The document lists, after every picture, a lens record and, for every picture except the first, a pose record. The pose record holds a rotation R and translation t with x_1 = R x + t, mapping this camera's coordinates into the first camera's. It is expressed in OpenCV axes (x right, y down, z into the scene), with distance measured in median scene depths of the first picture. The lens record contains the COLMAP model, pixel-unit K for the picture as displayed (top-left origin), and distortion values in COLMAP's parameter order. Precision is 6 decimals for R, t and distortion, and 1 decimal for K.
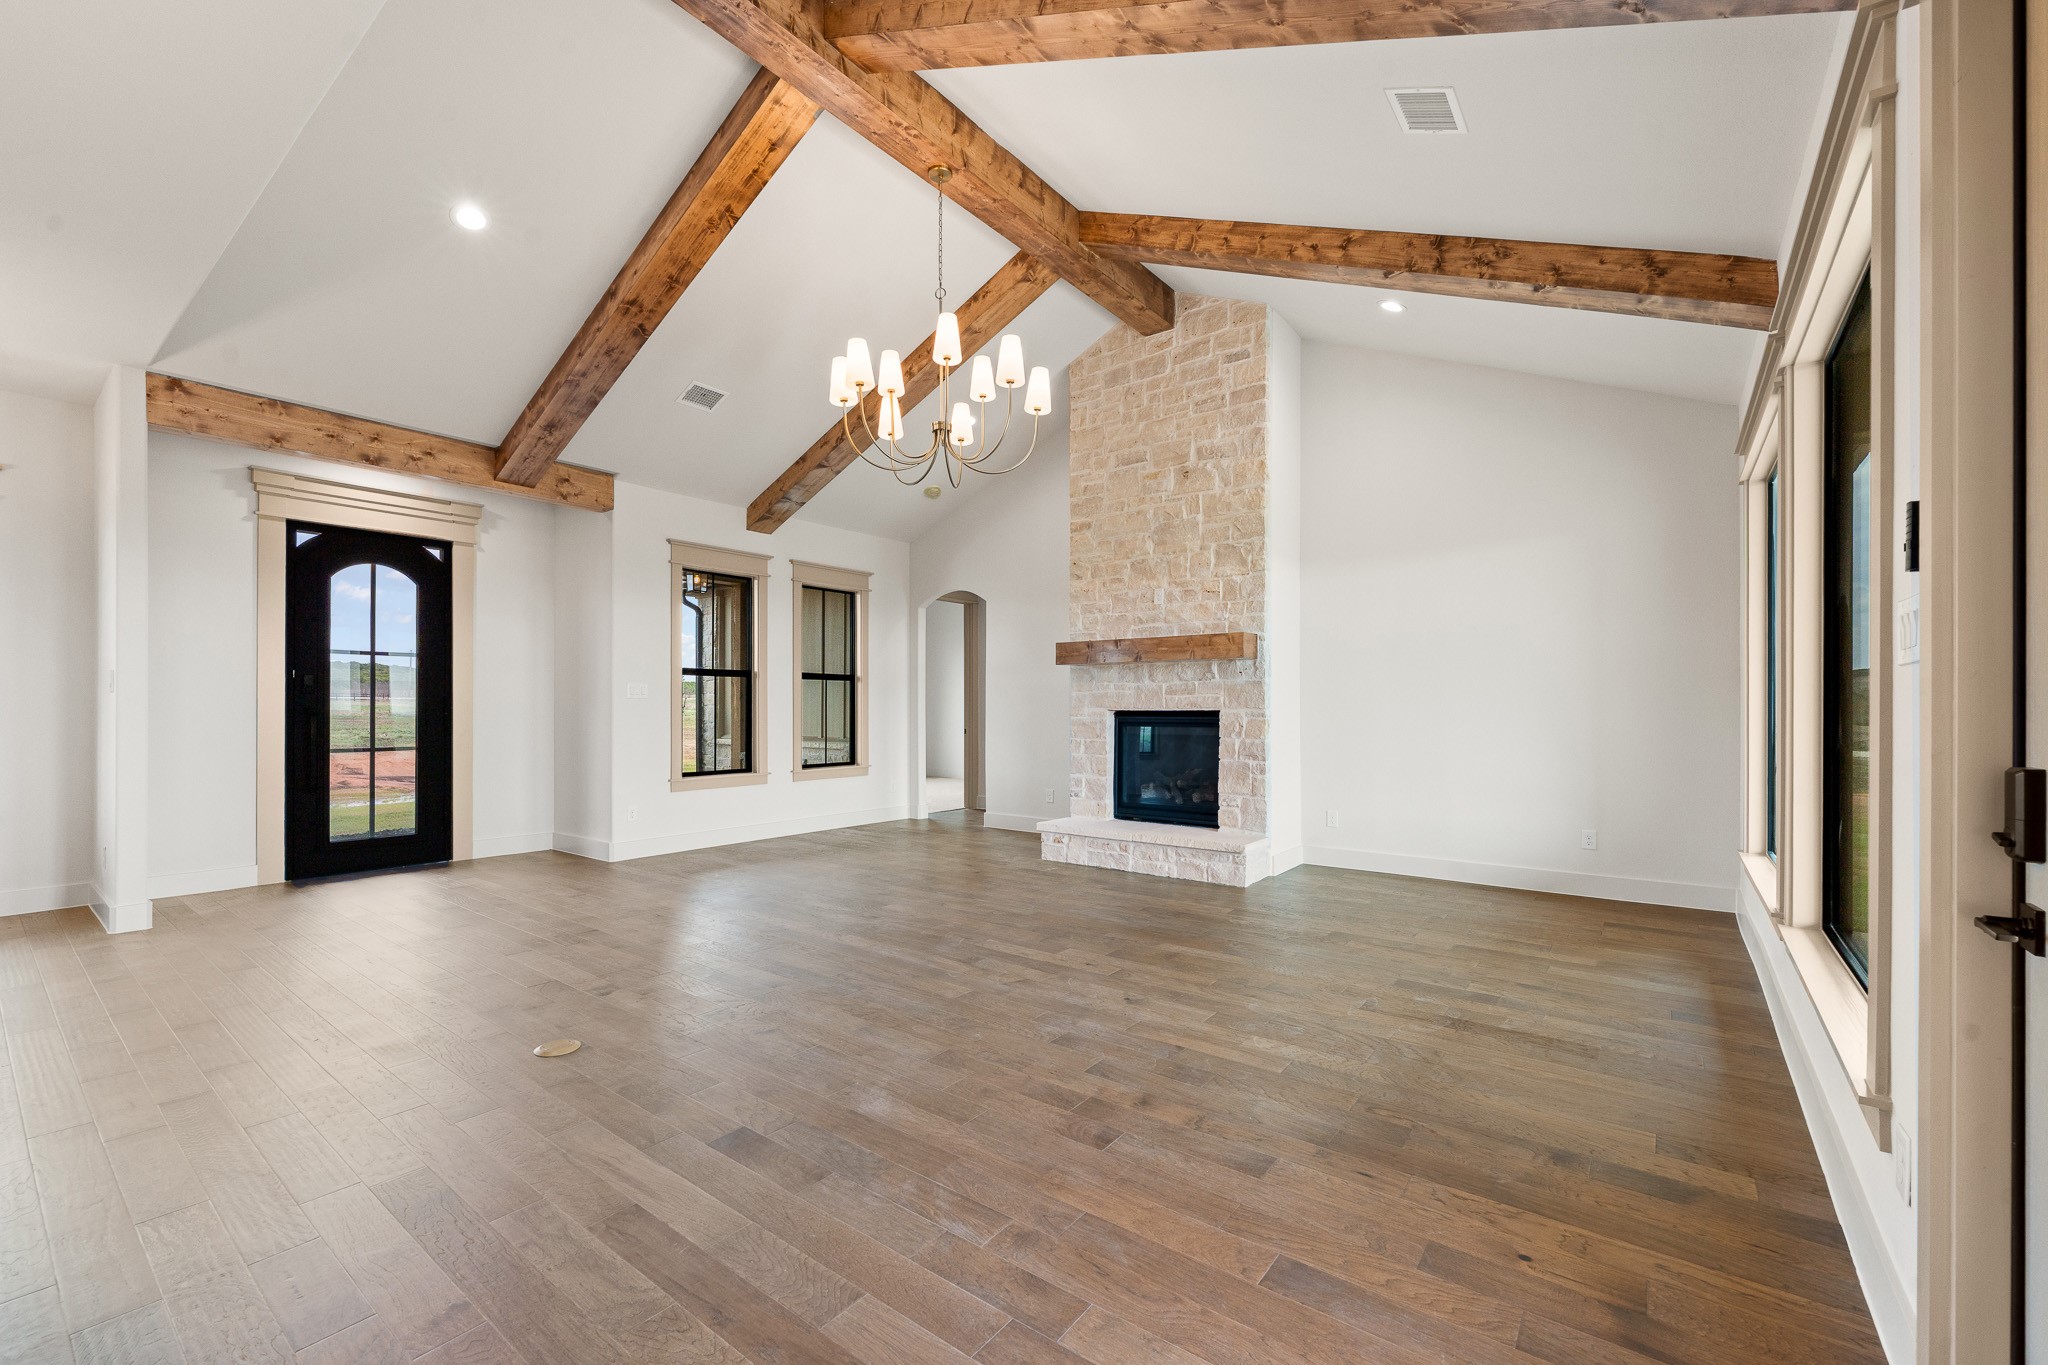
lens RADIAL K [[833.6, 0, 1020.5], [0, 833.6, 707.7], [0, 0, 1]] dist [-0.004073, -0.000568]
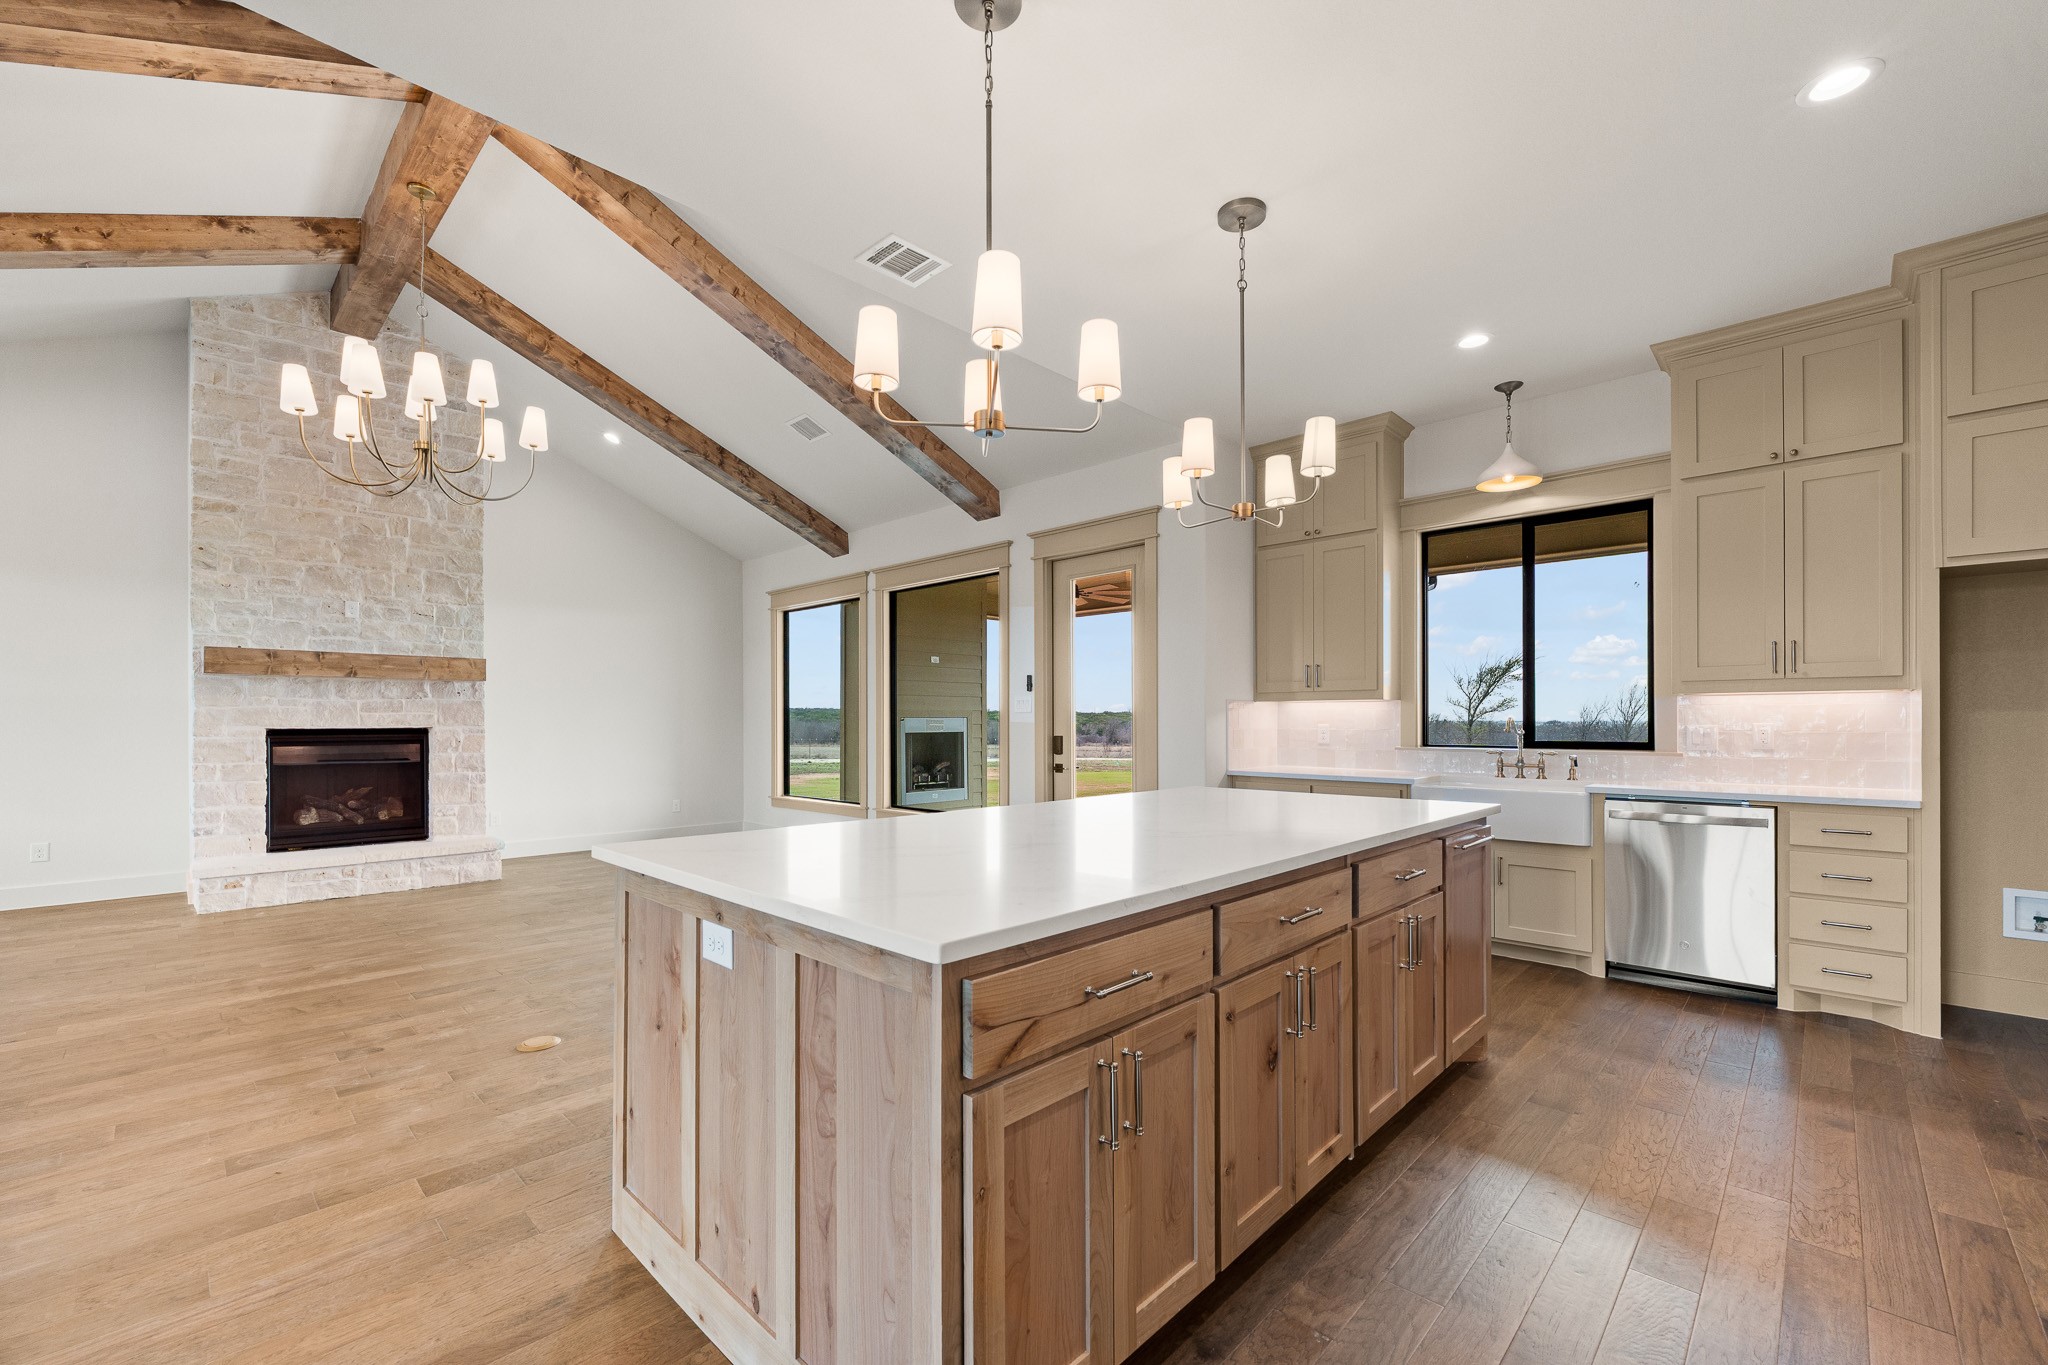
lens RADIAL K [[833.6, 0, 1039.5], [0, 833.6, 723.1], [0, 0, 1]] dist [-0.004073, -0.000568]
pose [[0.099278, -0.001719, 0.995058, -0.730292], [0.003767, 0.999992, 0.001352, -0.000773], [-0.995053, 0.003614, 0.099284, 0.118599]]
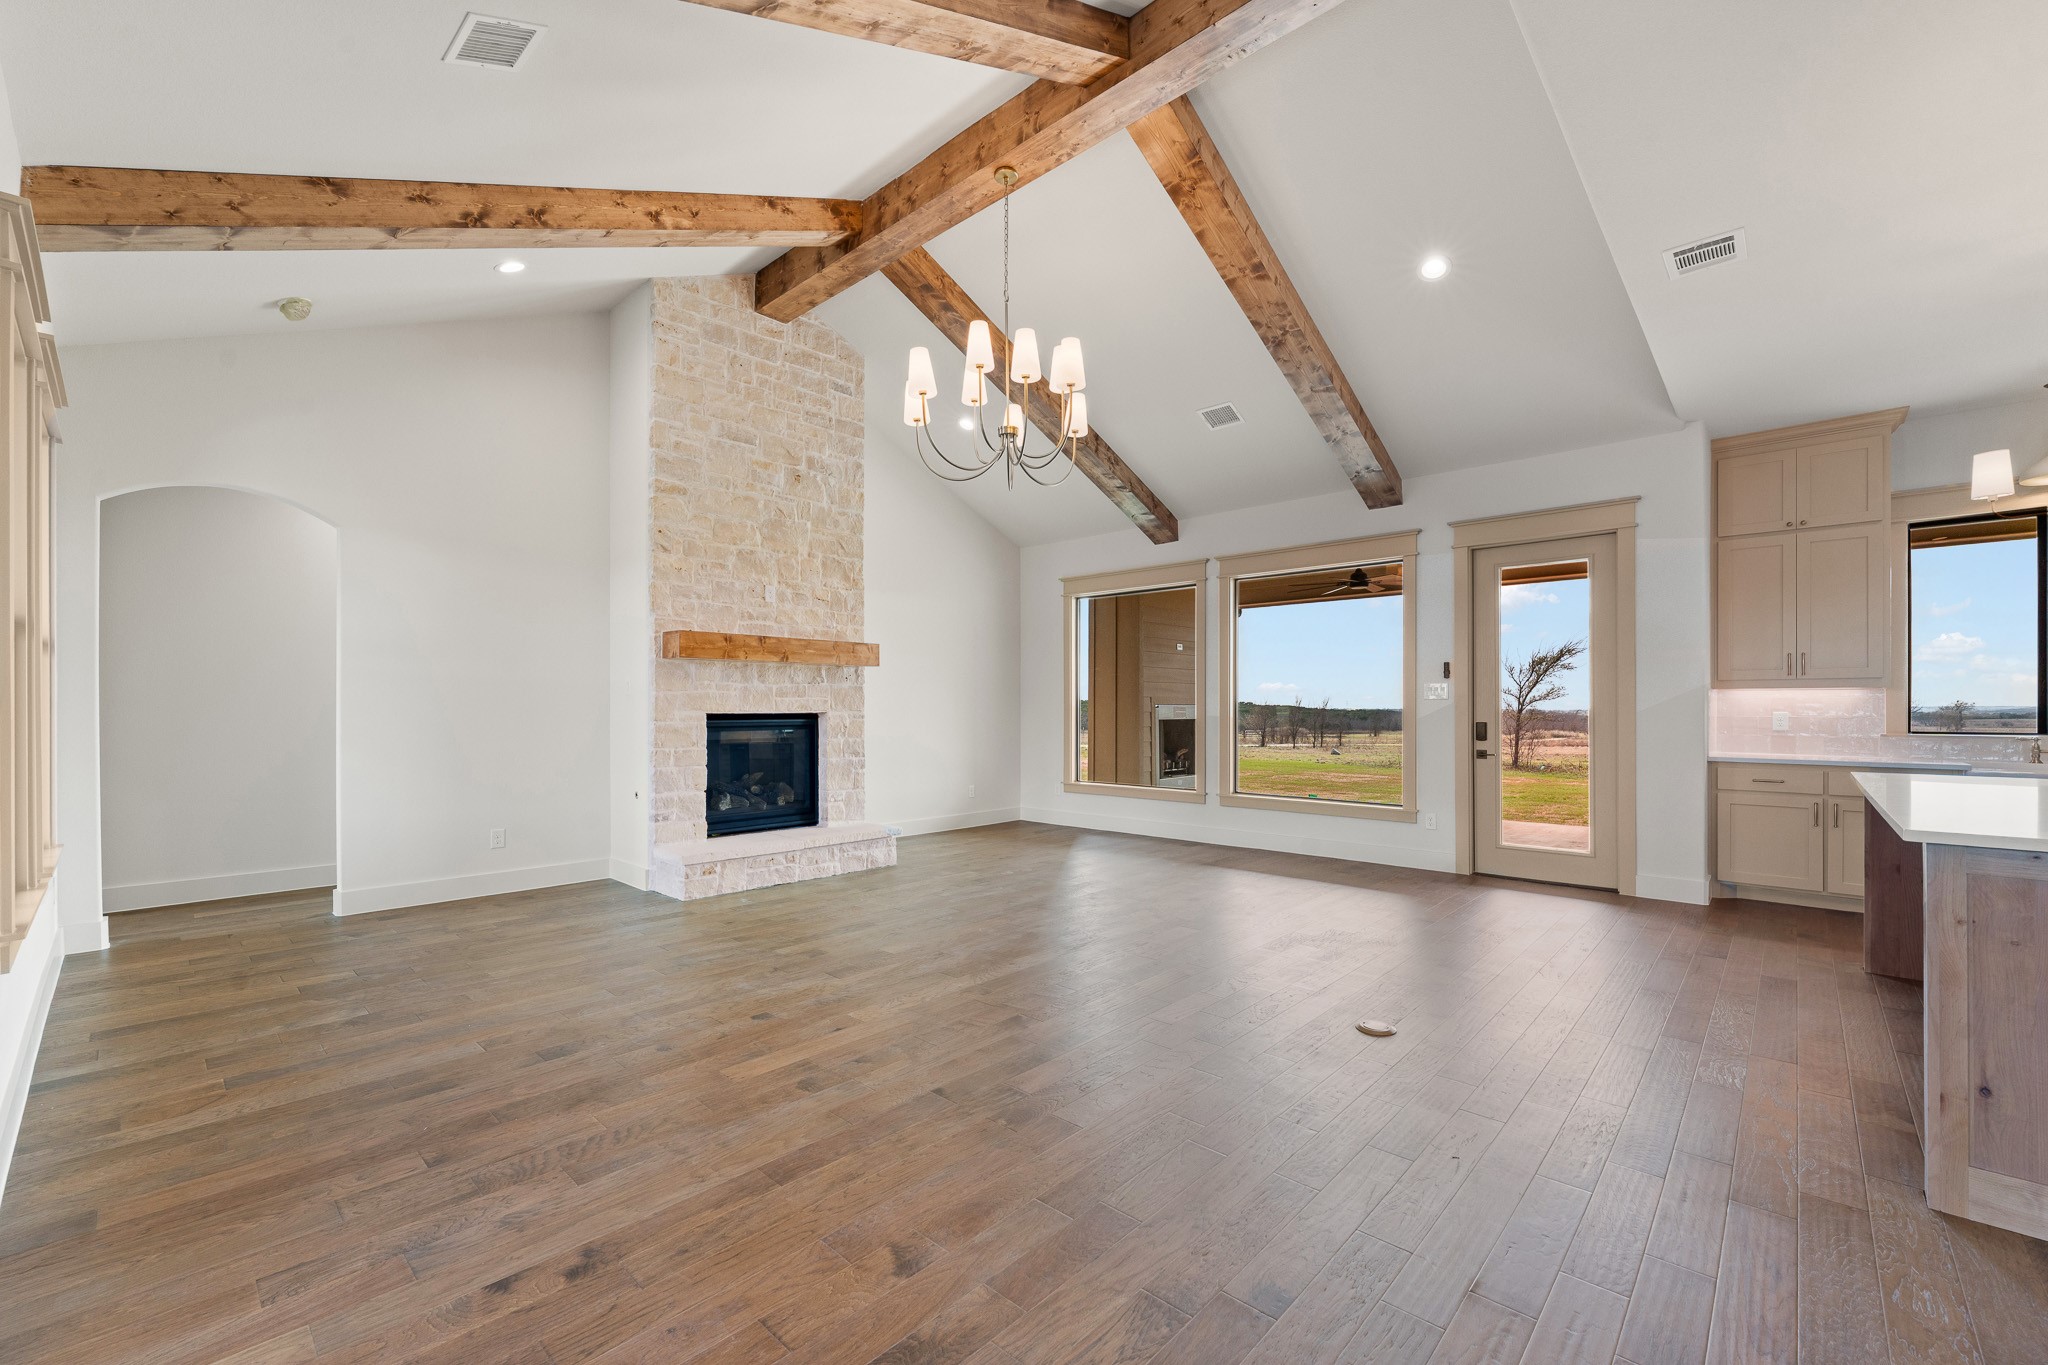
lens RADIAL K [[833.6, 0, 1038.1], [0, 833.6, 708.3], [0, 0, 1]] dist [-0.004073, -0.000568]
pose [[0.083905, 0.001117, 0.996473, -0.781706], [0.001049, 0.999999, -0.001209, -0.000838], [-0.996473, 0.001147, 0.083904, 0.631330]]
